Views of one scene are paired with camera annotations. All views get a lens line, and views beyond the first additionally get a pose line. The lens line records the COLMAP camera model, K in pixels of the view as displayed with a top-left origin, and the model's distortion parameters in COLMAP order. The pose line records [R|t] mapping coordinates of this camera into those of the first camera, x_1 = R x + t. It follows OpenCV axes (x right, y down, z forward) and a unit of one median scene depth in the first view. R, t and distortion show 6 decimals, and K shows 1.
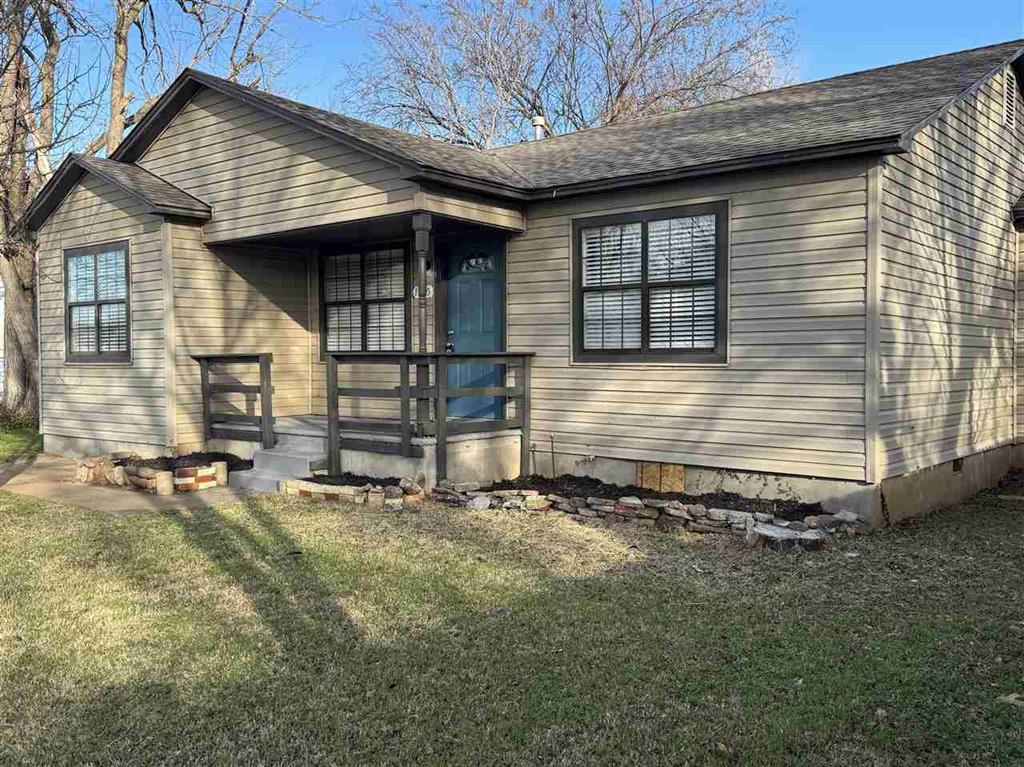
lens RADIAL K [[934.0, 0, 511.3], [0, 934.0, 388.4], [0, 0, 1]] dist [0.092177, 0.000000]
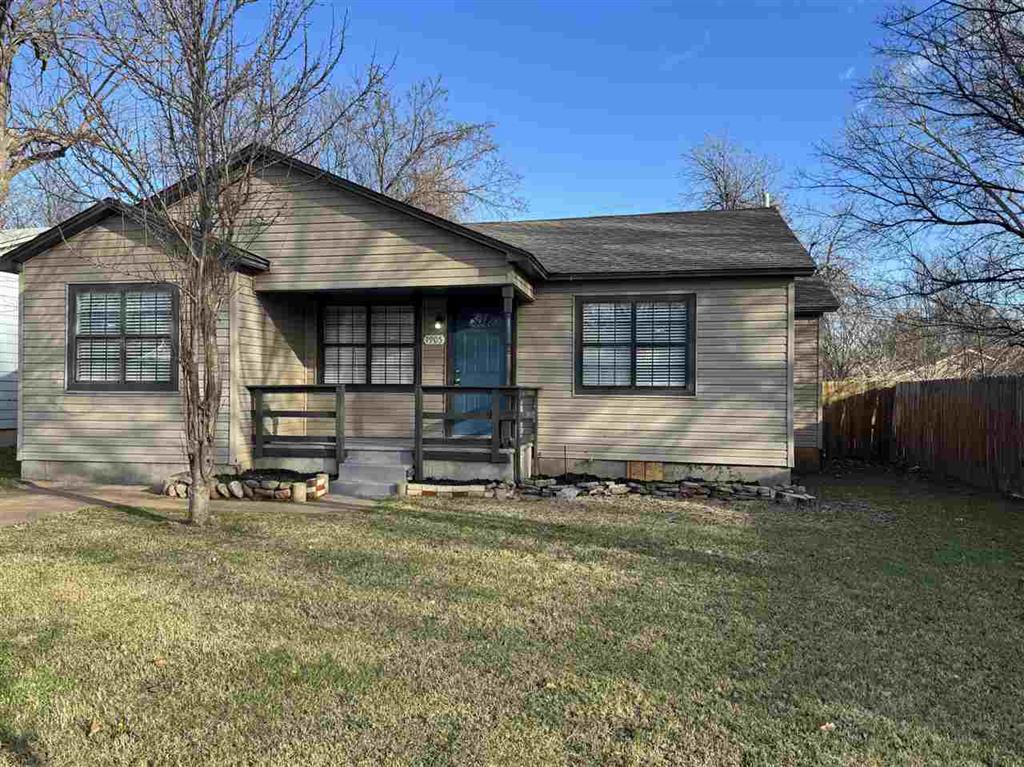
lens RADIAL K [[771.0, 0, 511.6], [0, 771.0, 390.8], [0, 0, 1]] dist [0.070766, -0.008064]
pose [[0.879828, 0.011572, 0.475150, -0.578529], [0.004883, 0.999431, -0.033382, 0.005583], [-0.475266, 0.031691, 0.879271, 0.002457]]
